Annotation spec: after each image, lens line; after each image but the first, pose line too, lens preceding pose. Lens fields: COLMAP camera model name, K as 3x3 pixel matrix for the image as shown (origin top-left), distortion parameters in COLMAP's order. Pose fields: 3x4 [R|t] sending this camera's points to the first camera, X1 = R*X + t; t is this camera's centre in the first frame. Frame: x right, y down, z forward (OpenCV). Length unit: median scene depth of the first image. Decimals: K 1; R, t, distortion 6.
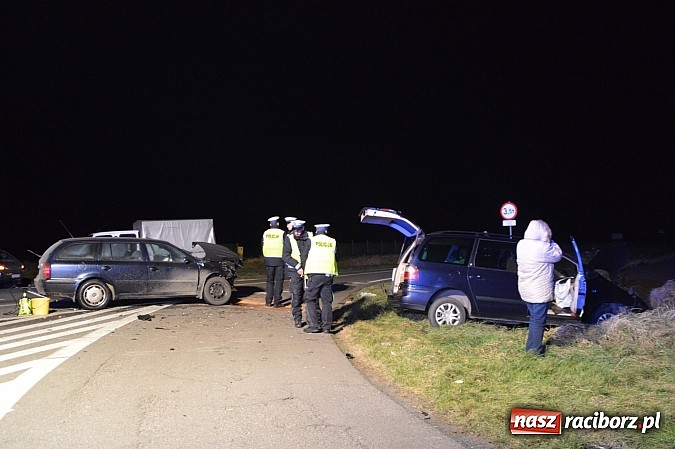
lens RADIAL K [[679.3, 0, 337.0], [0, 679.3, 225.0], [0, 0, 1]] dist [-0.038373, 0.000000]
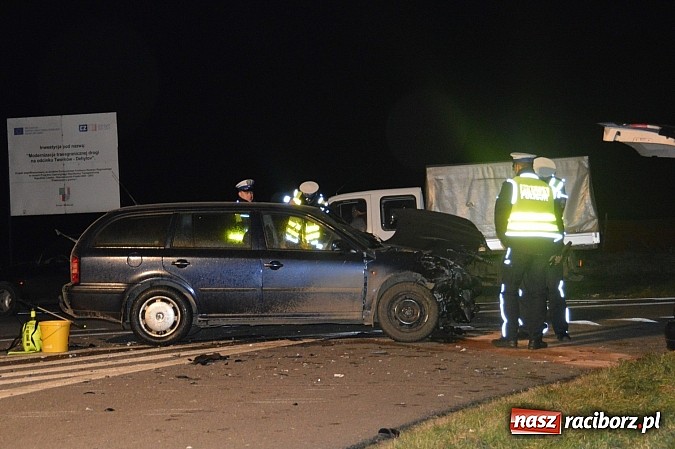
lens RADIAL K [[1697.0, 0, 315.4], [0, 1697.0, 224.9], [0, 0, 1]] dist [0.538932, 0.000000]
pose [[0.869048, -0.013243, -0.494550, 0.385839], [0.028790, 0.999301, 0.023831, 0.007483], [0.493889, -0.034948, 0.868822, -0.061321]]
